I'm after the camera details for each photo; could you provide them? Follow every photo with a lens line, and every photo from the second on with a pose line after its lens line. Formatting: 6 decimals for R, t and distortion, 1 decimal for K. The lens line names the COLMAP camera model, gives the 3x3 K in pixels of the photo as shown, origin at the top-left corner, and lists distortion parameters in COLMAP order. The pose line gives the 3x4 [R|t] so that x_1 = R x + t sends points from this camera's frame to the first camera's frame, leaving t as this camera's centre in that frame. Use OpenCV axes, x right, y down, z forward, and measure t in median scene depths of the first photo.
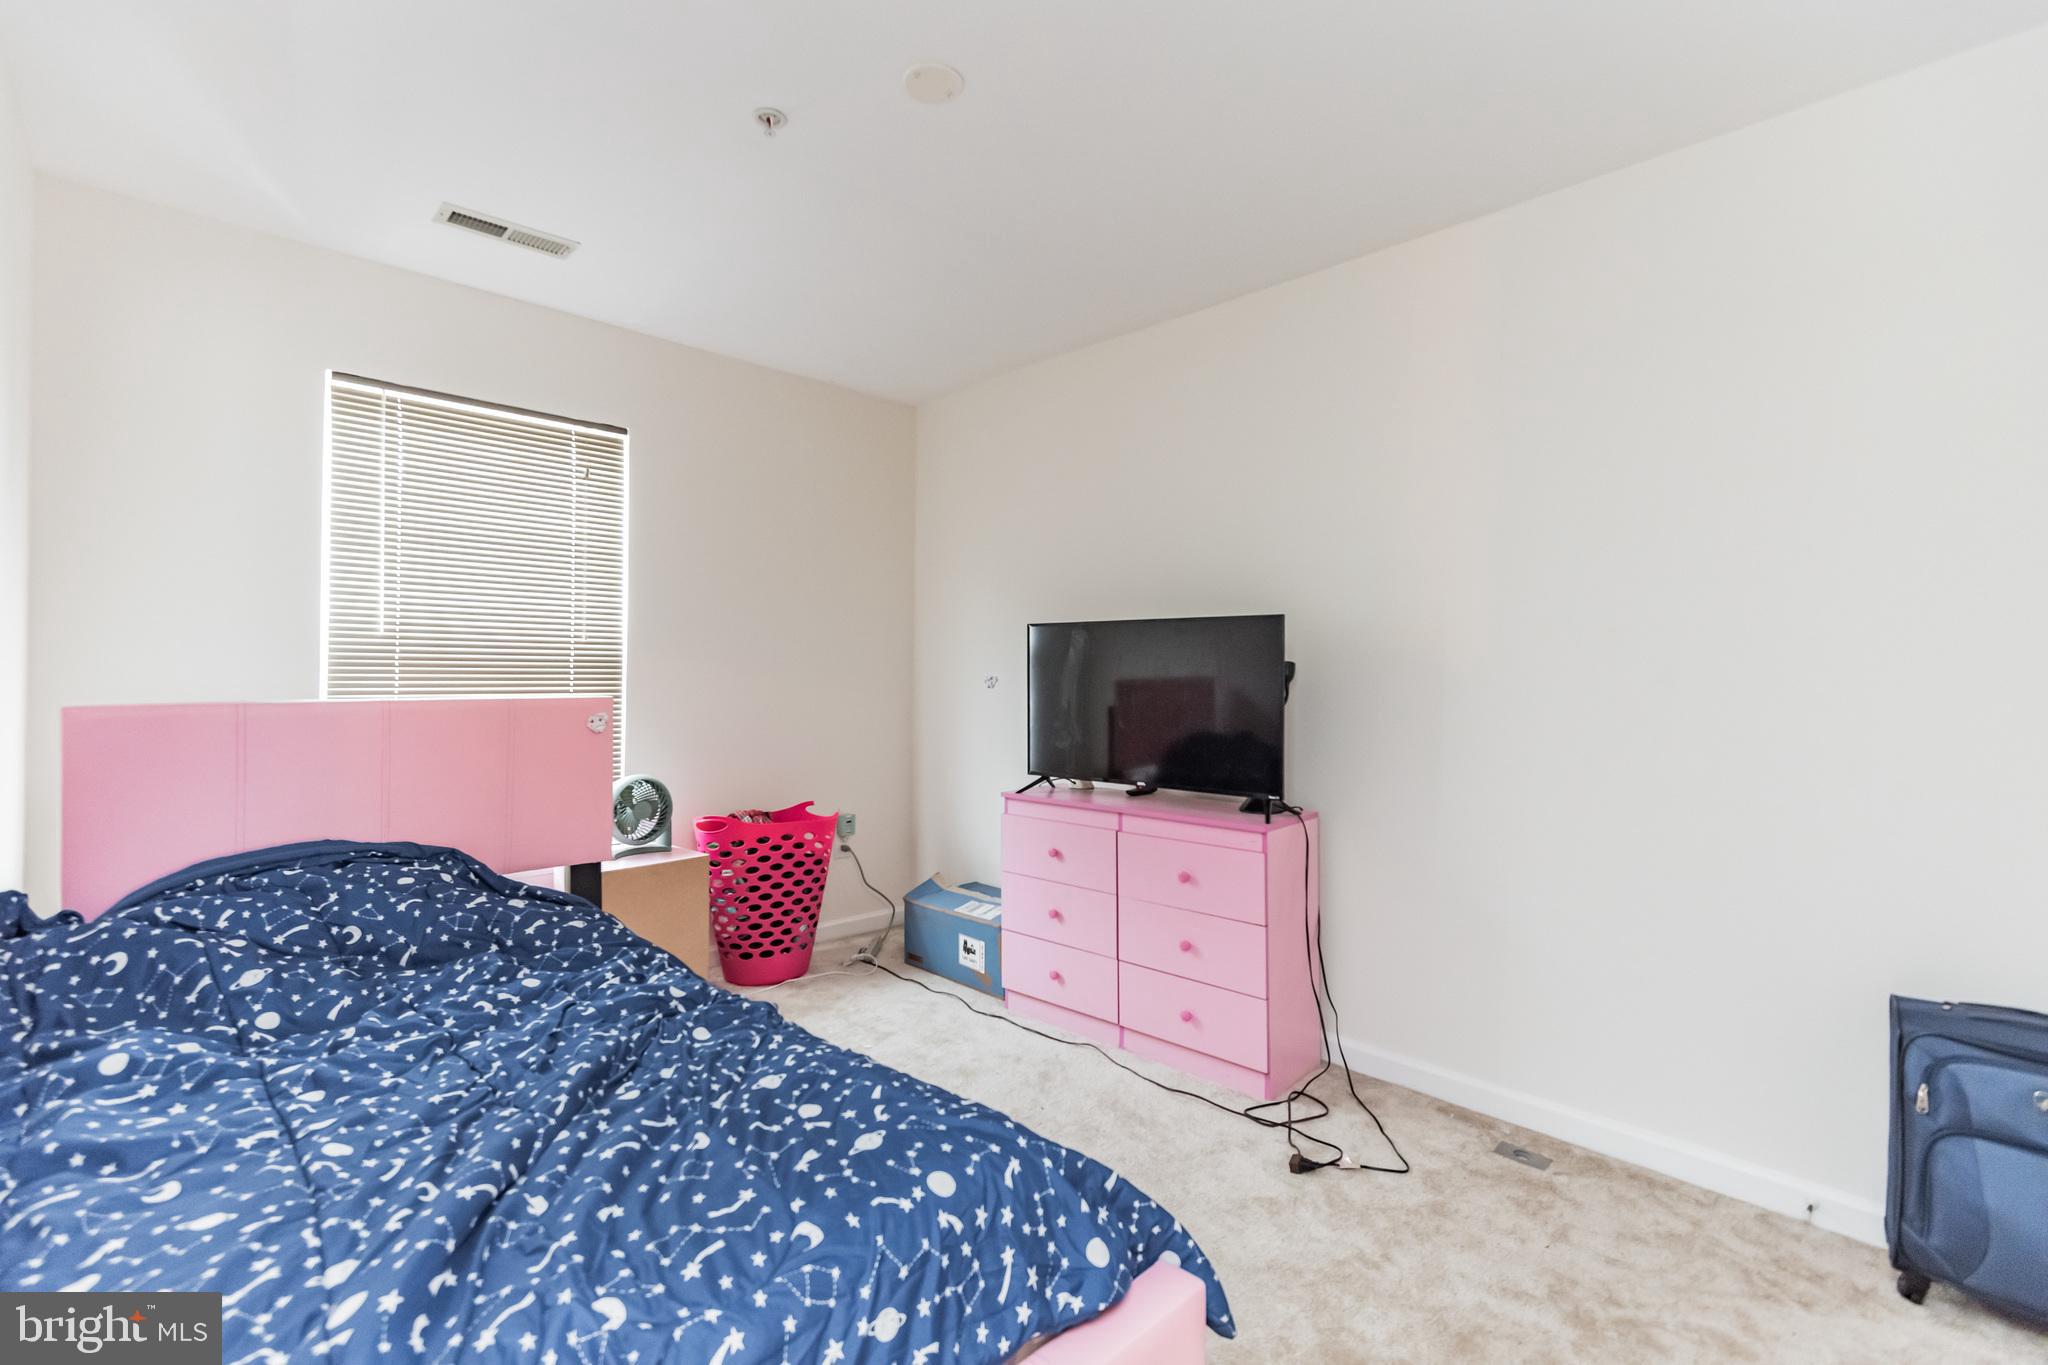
lens RADIAL K [[919.7, 0, 1023.2], [0, 919.7, 672.2], [0, 0, 1]] dist [-0.004005, -0.000826]
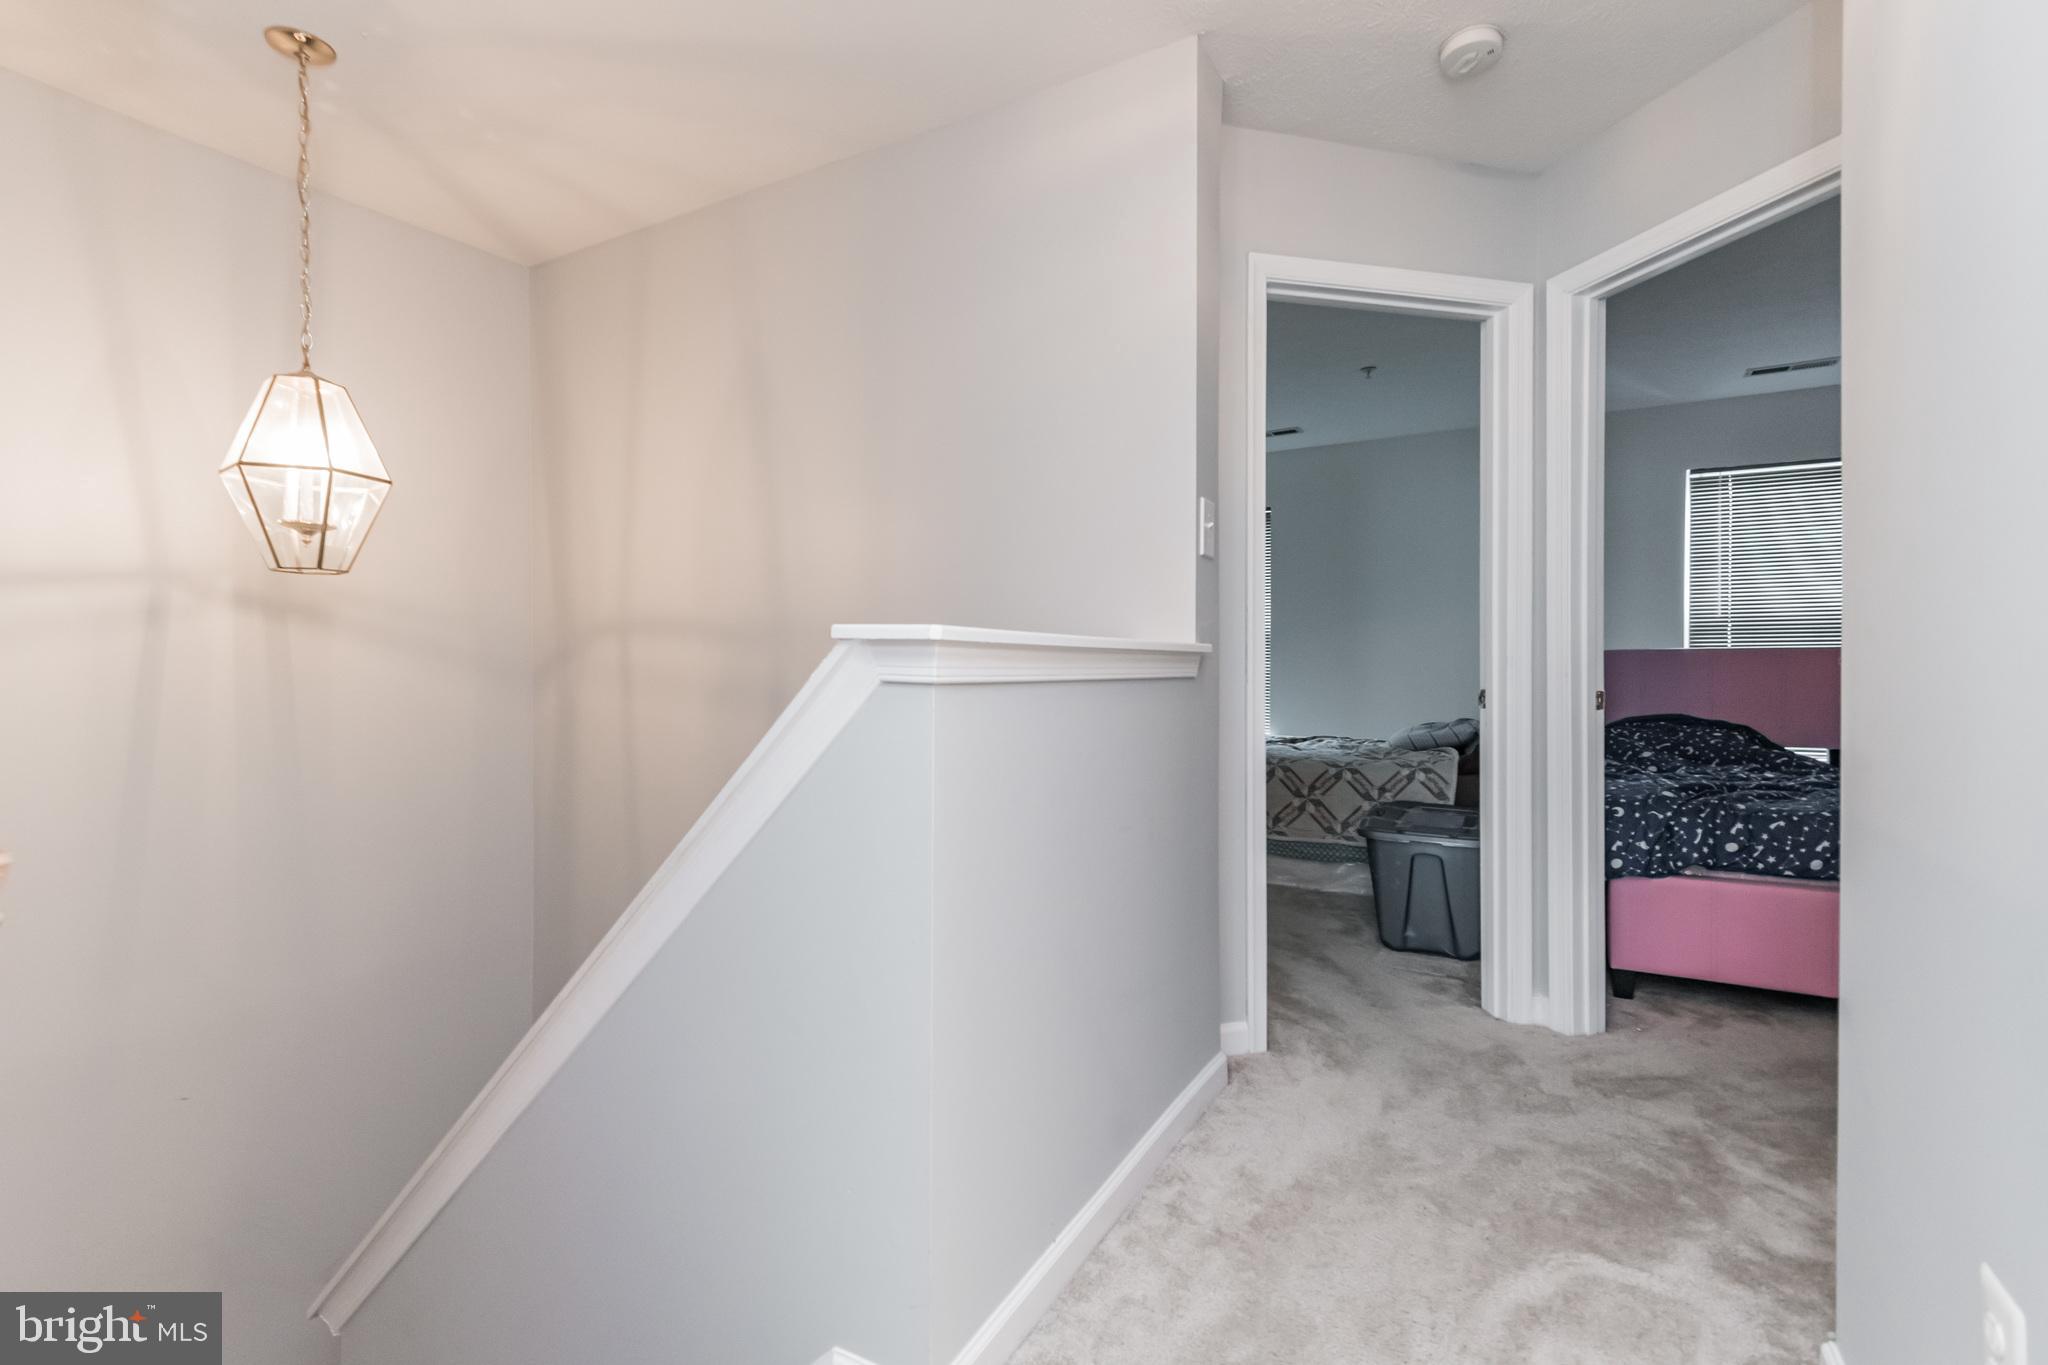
lens RADIAL K [[919.7, 0, 1015.6], [0, 919.7, 667.8], [0, 0, 1]] dist [-0.004005, -0.000826]
pose [[0.258631, 0.001403, -0.965975, 0.989476], [0.005362, 0.999981, 0.002888, 0.071741], [0.965961, -0.005927, 0.258619, -1.146021]]
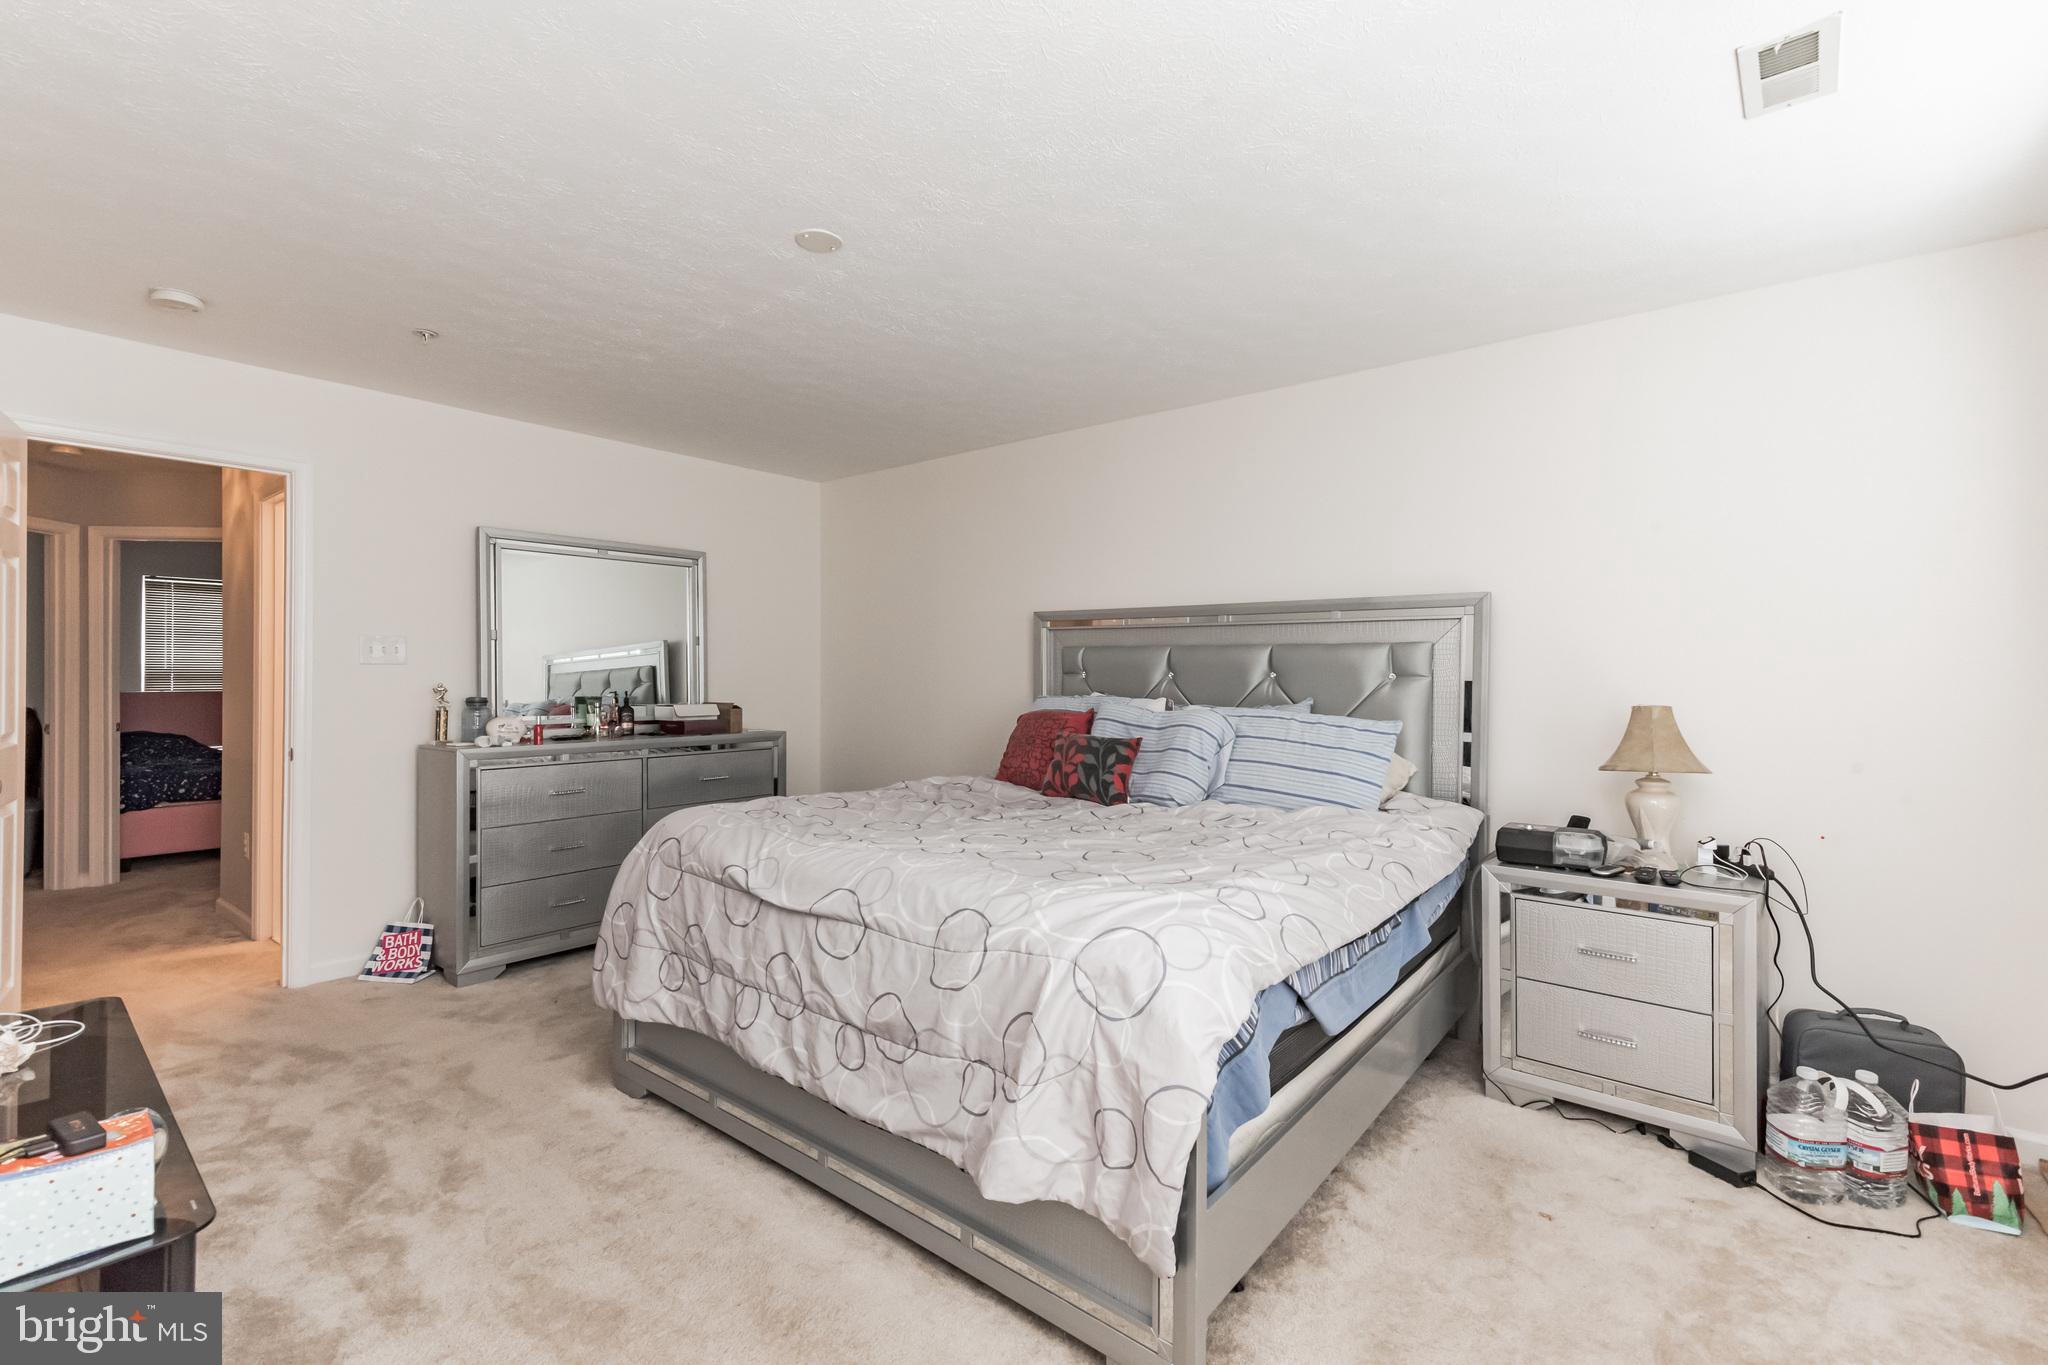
lens RADIAL K [[919.7, 0, 1015.3], [0, 919.7, 672.0], [0, 0, 1]] dist [-0.004005, -0.000826]
pose [[0.993972, -0.004645, 0.109538, 3.165873], [0.003953, 0.999971, 0.006536, -0.121581], [-0.109565, -0.006064, 0.993961, -4.219853]]
